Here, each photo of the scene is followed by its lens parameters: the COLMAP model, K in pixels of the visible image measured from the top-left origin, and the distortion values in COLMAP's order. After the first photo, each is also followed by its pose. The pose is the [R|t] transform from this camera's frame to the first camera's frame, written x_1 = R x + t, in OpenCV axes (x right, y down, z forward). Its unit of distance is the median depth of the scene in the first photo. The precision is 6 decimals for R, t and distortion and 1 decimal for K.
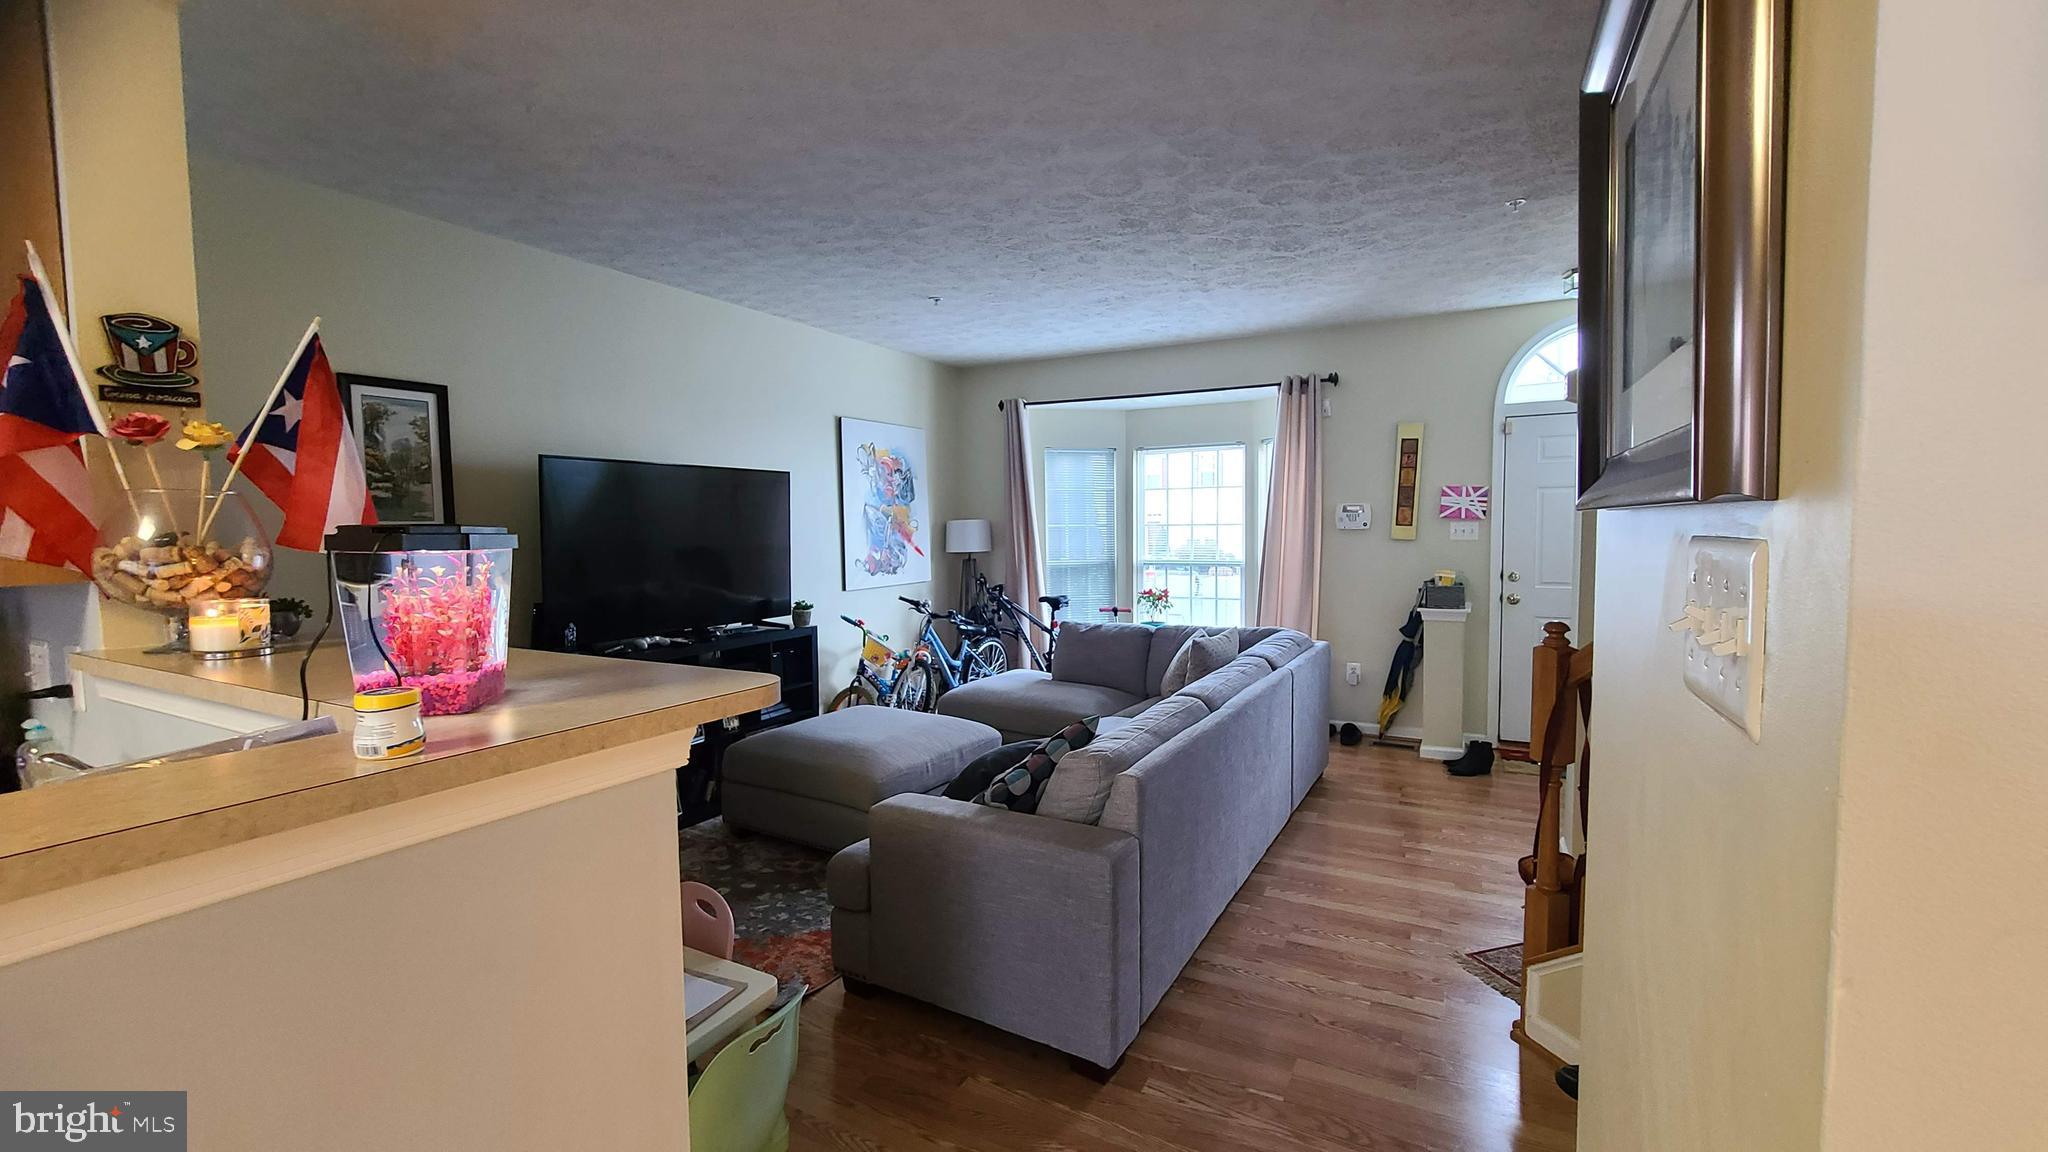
lens RADIAL K [[831.2, 0, 1027.7], [0, 831.2, 576.7], [0, 0, 1]] dist [-0.007873, 0.000367]
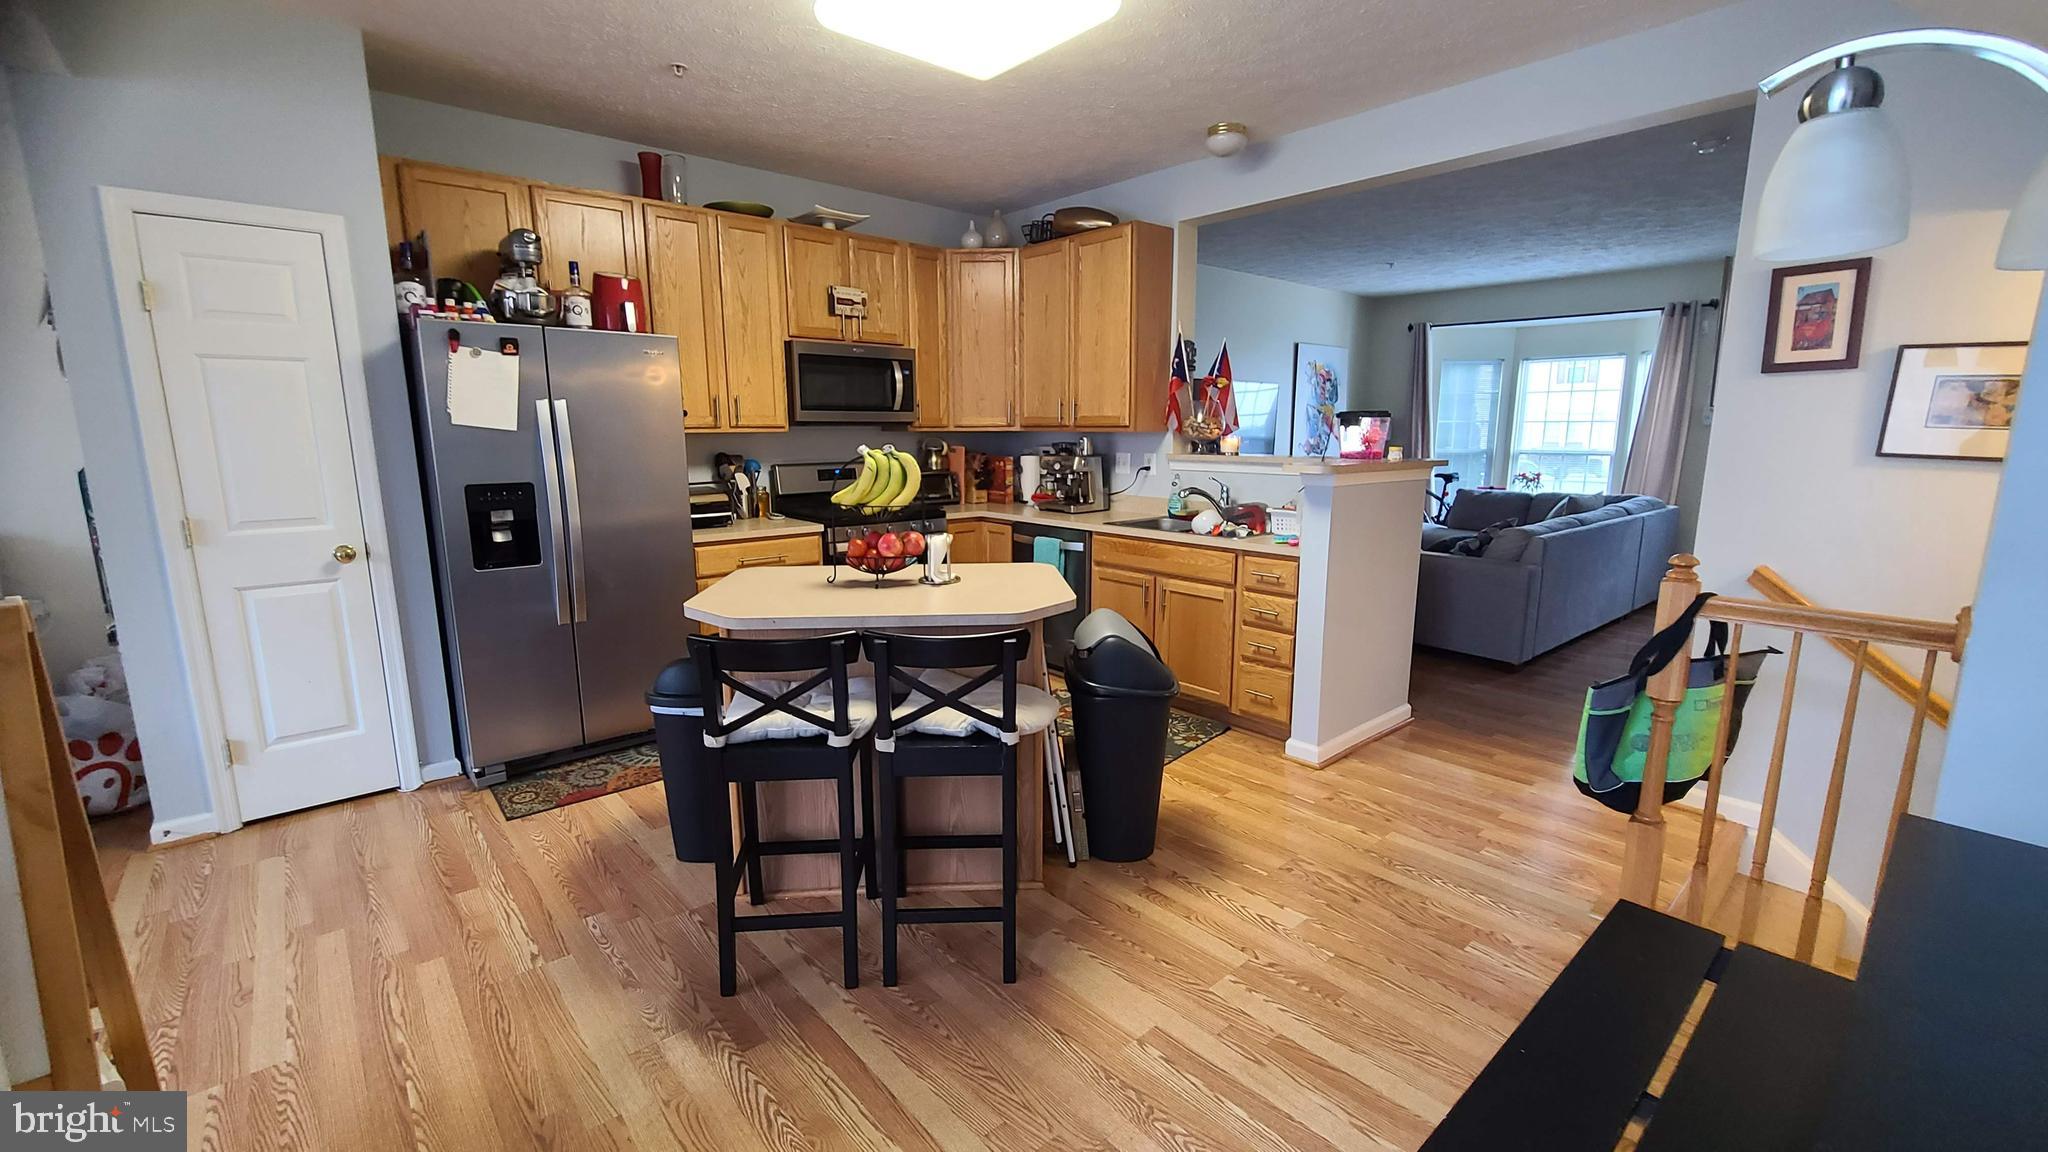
lens RADIAL K [[831.2, 0, 1022.2], [0, 831.2, 575.7], [0, 0, 1]] dist [-0.007873, 0.000367]
pose [[0.935331, 0.070278, -0.346722, -0.212233], [-0.029497, 0.992149, 0.121531, 0.070898], [0.352541, -0.103445, 0.930061, -0.816912]]
